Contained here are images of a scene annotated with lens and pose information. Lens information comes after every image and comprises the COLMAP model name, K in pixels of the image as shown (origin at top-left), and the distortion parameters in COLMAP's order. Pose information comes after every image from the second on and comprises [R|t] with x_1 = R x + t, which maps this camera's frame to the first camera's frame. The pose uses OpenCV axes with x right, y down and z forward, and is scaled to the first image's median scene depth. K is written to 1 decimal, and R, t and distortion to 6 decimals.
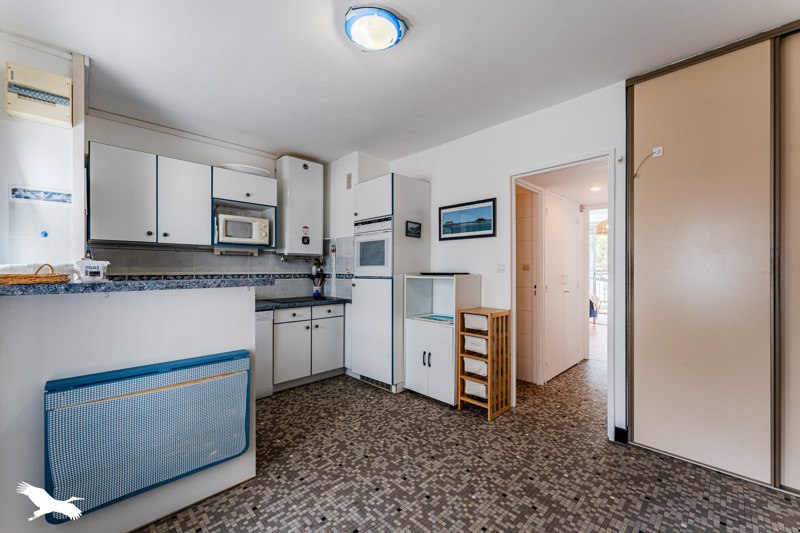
lens RADIAL K [[323.7, 0, 399.0], [0, 323.7, 270.7], [0, 0, 1]] dist [0.004256, 0.000470]
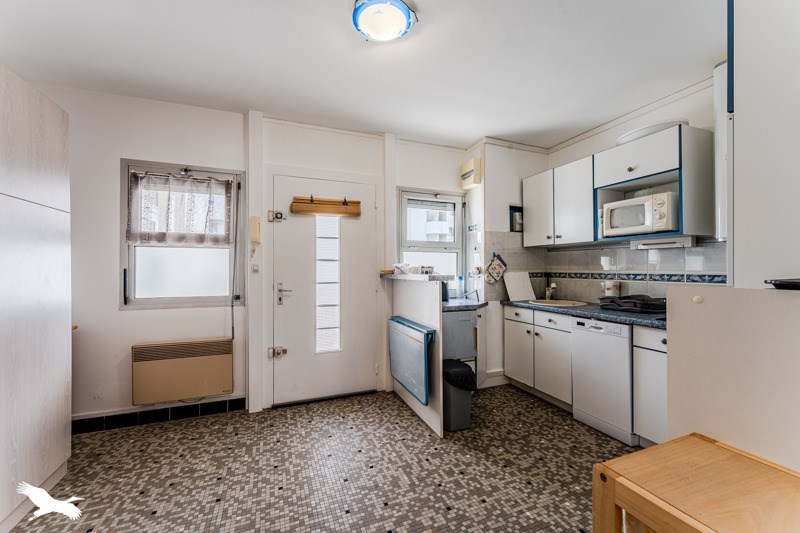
lens RADIAL K [[323.7, 0, 400.1], [0, 323.7, 265.0], [0, 0, 1]] dist [0.004256, 0.000470]
pose [[-0.386197, -0.013971, -0.922311, 0.684269], [-0.003989, 0.999901, -0.013476, 0.005223], [0.922408, -0.001525, -0.386214, 1.227058]]
